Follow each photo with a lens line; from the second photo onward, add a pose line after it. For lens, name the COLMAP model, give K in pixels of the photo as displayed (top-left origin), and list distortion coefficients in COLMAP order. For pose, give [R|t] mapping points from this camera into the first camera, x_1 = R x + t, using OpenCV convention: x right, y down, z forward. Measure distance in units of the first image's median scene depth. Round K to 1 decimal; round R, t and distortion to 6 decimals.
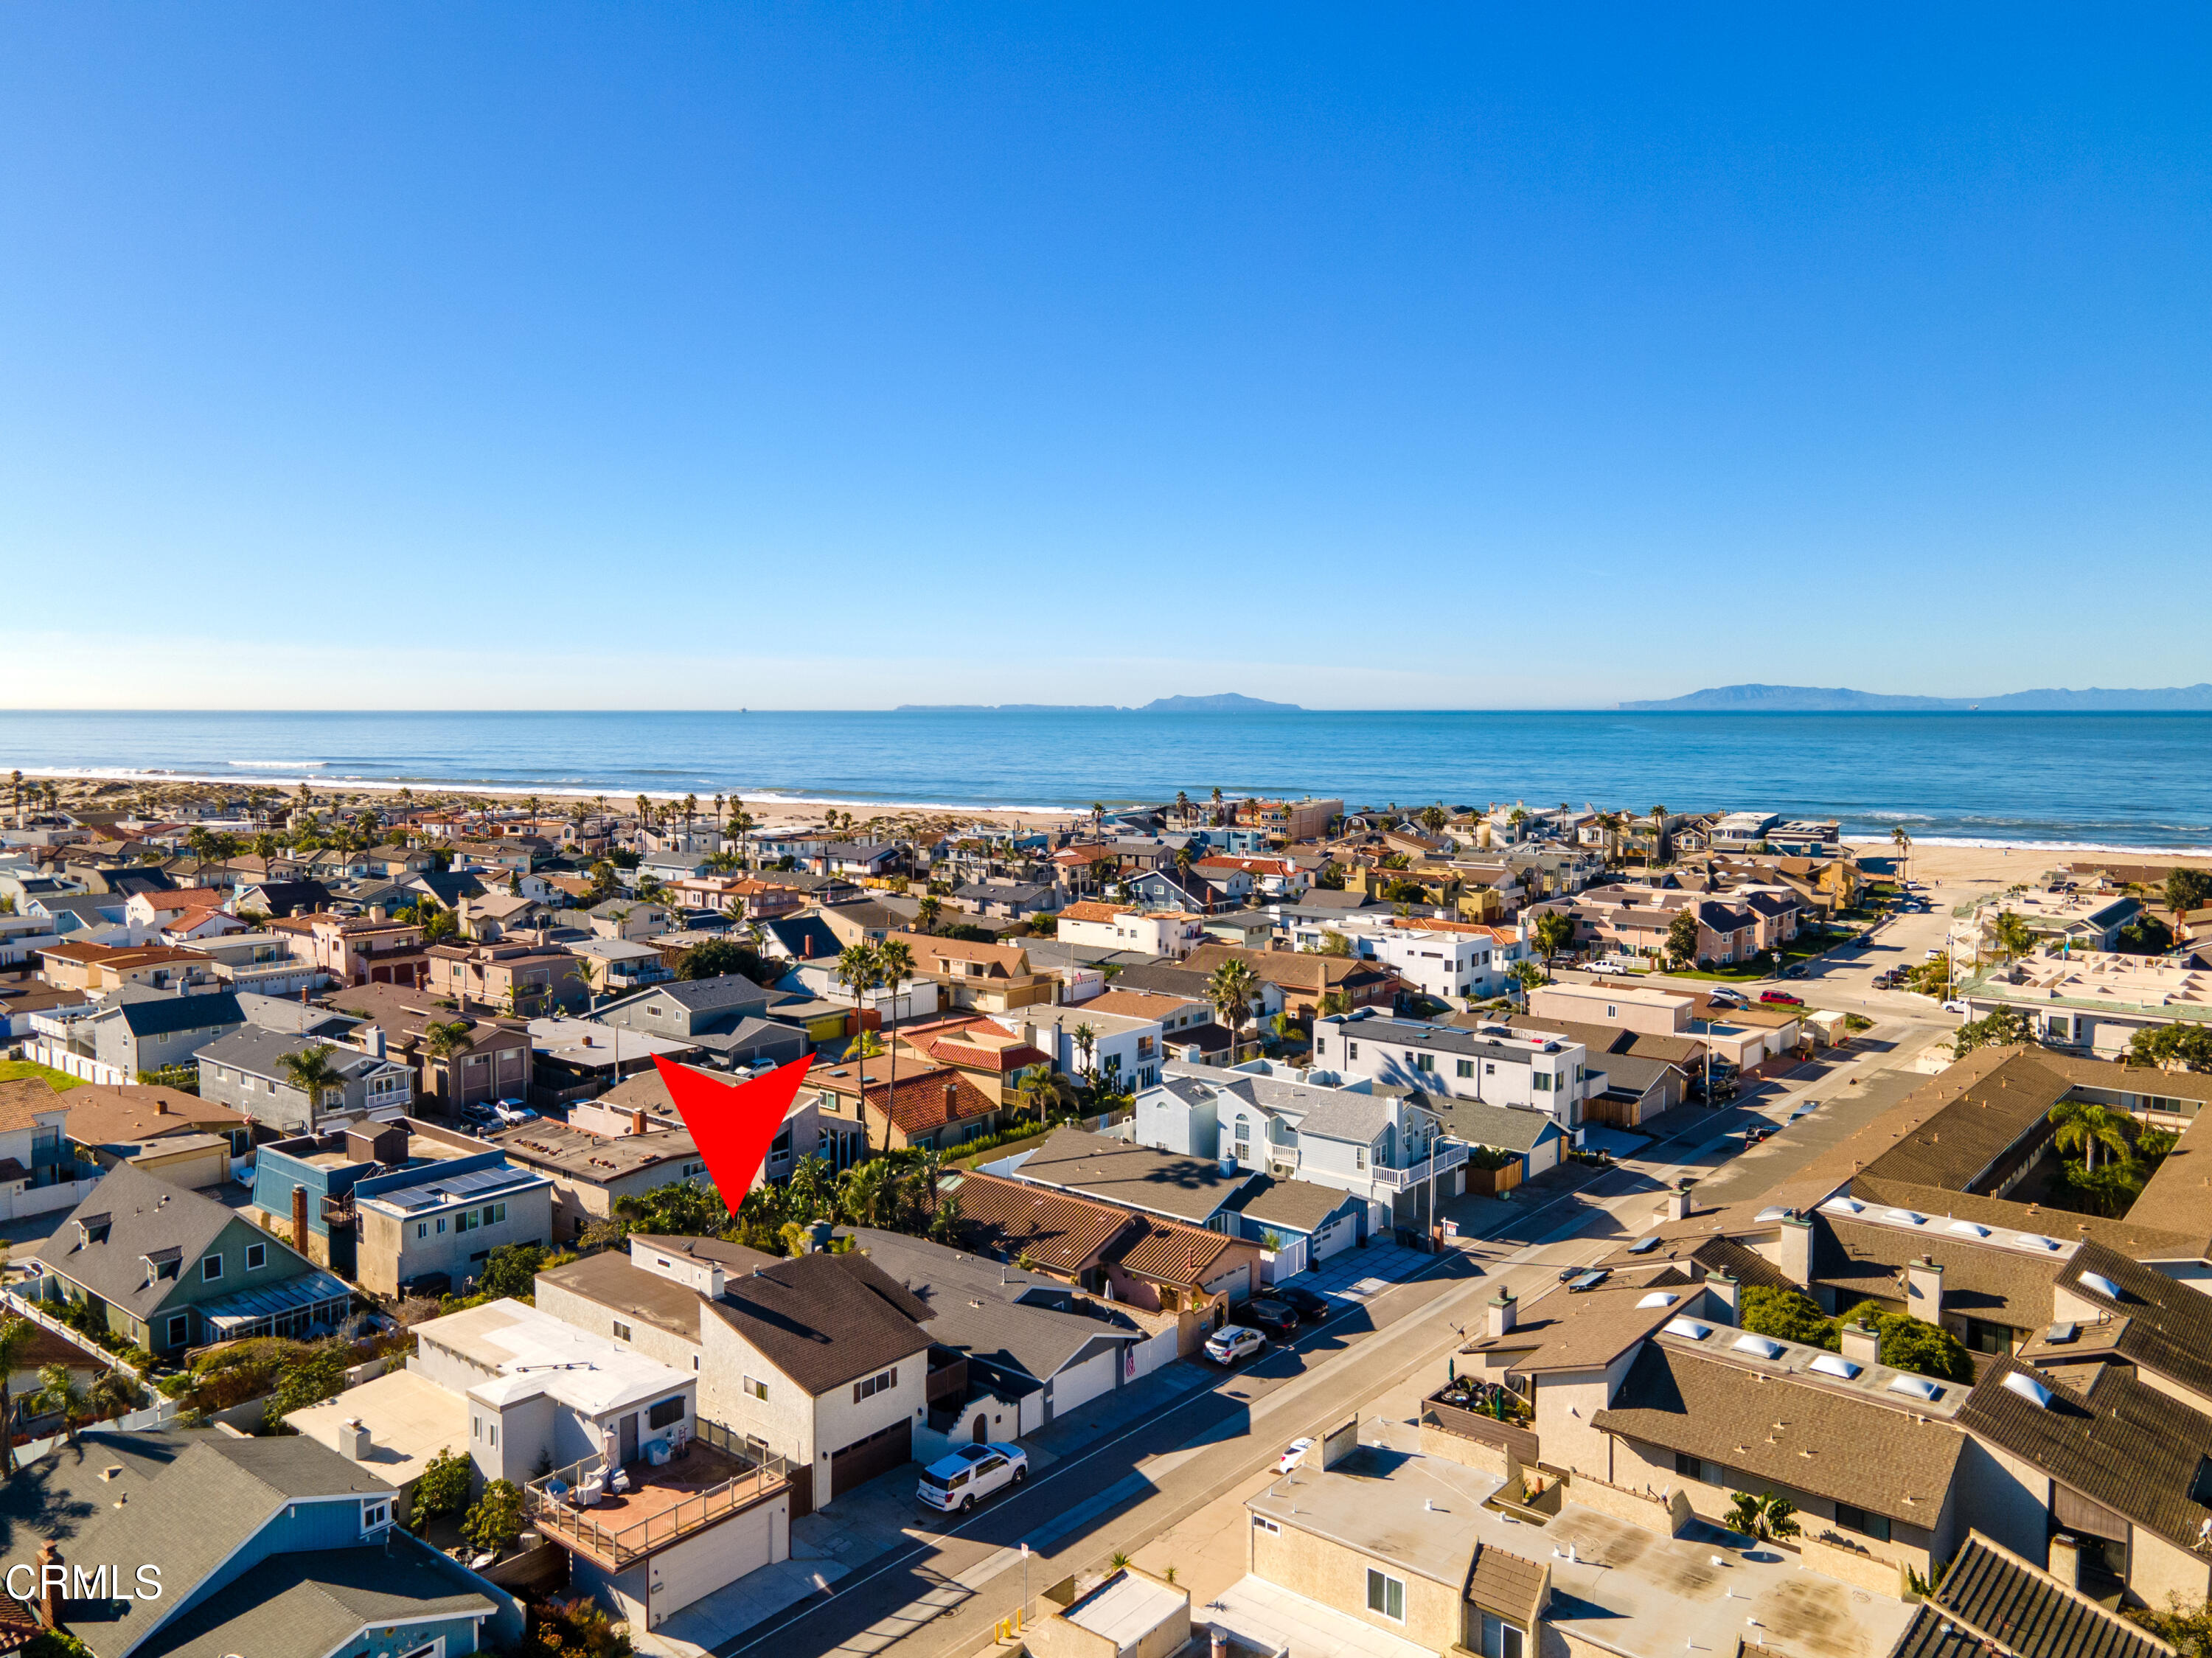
lens RADIAL K [[1607.4, 0, 1106.0], [0, 1607.4, 829.0], [0, 0, 1]] dist [0.014429, 0.041855]
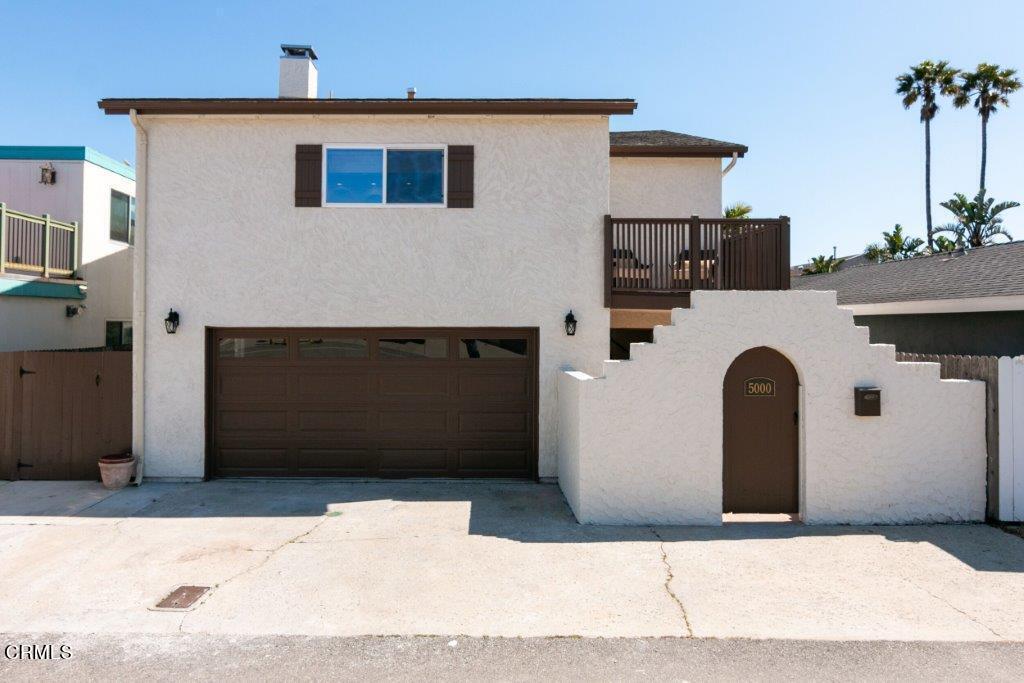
lens RADIAL K [[718.5, 0, 512.0], [0, 718.5, 341.5], [0, 0, 1]] dist [-0.005394, -0.001420]
pose [[0.640324, 0.003259, -0.768098, -0.011625], [-0.056678, 0.997465, -0.043017, 0.239215], [0.766011, 0.071079, 0.638886, 0.582782]]
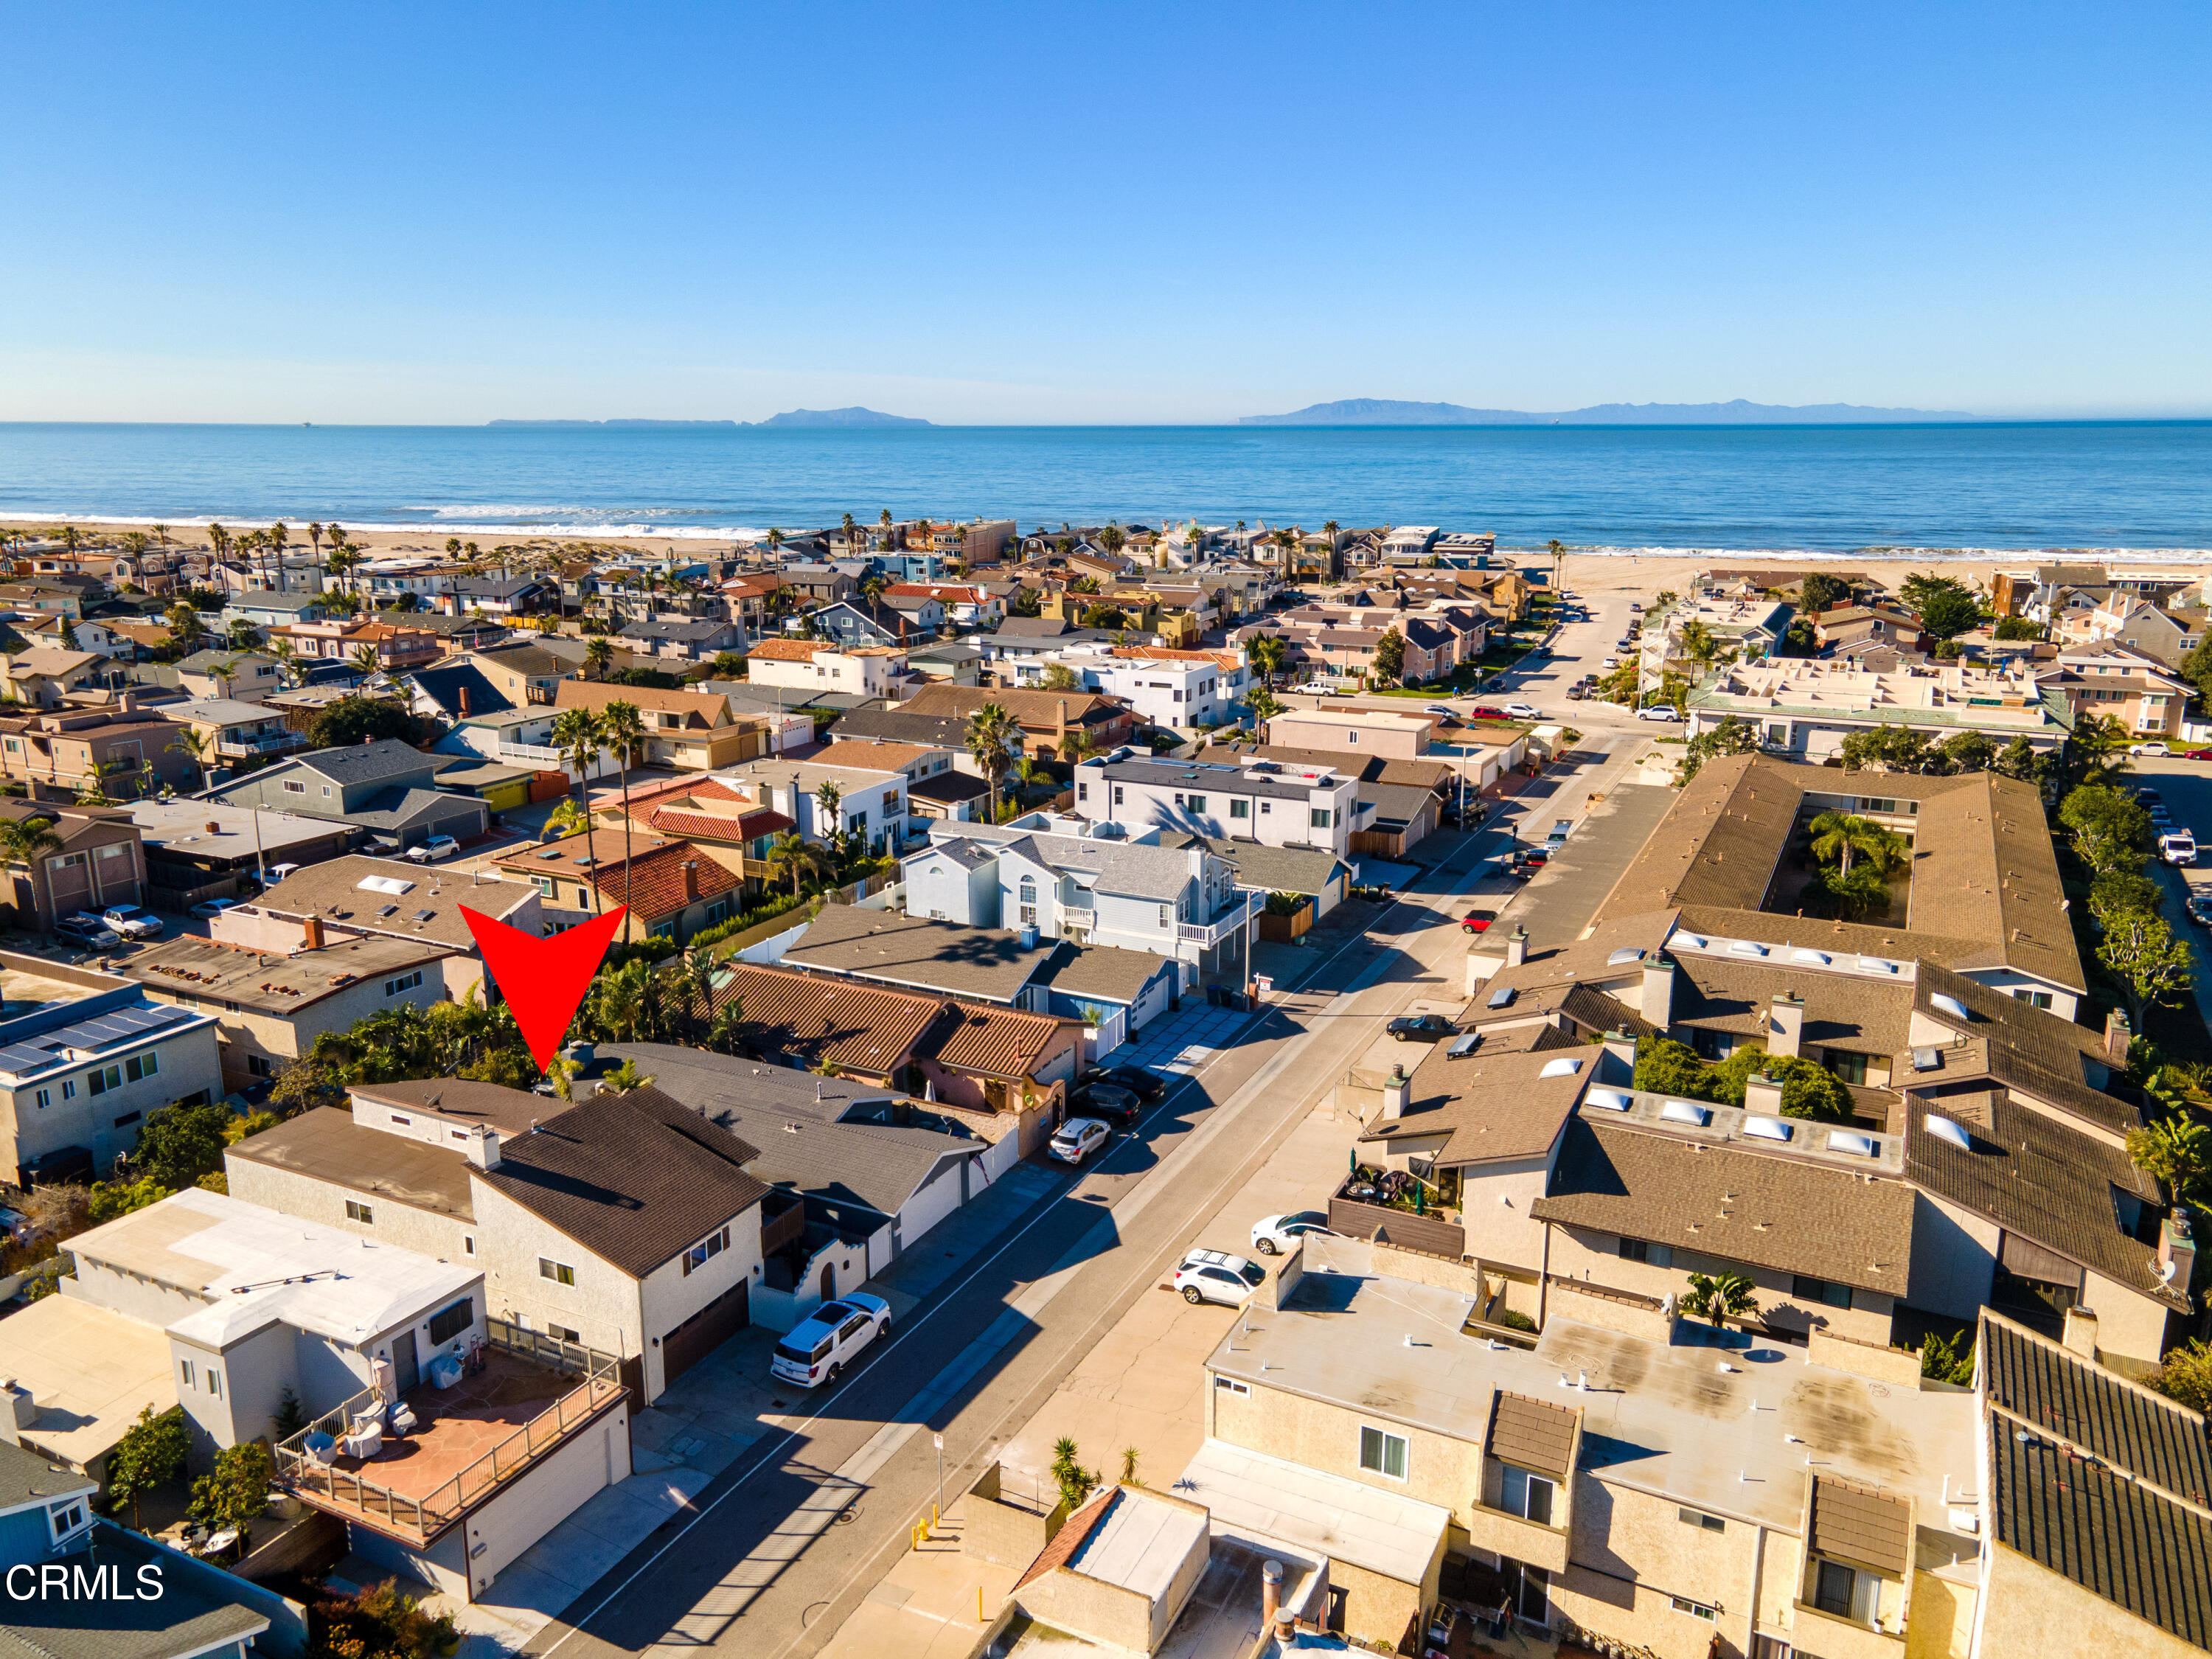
lens RADIAL K [[1601.0, 0, 1099.5], [0, 1601.0, 827.2], [0, 0, 1]] dist [0.034020, 0.025861]
pose [[0.975391, -0.056230, 0.213191, -0.068880], [0.019122, 0.984863, 0.172274, -0.006030], [-0.219651, -0.163958, 0.961702, 0.120035]]
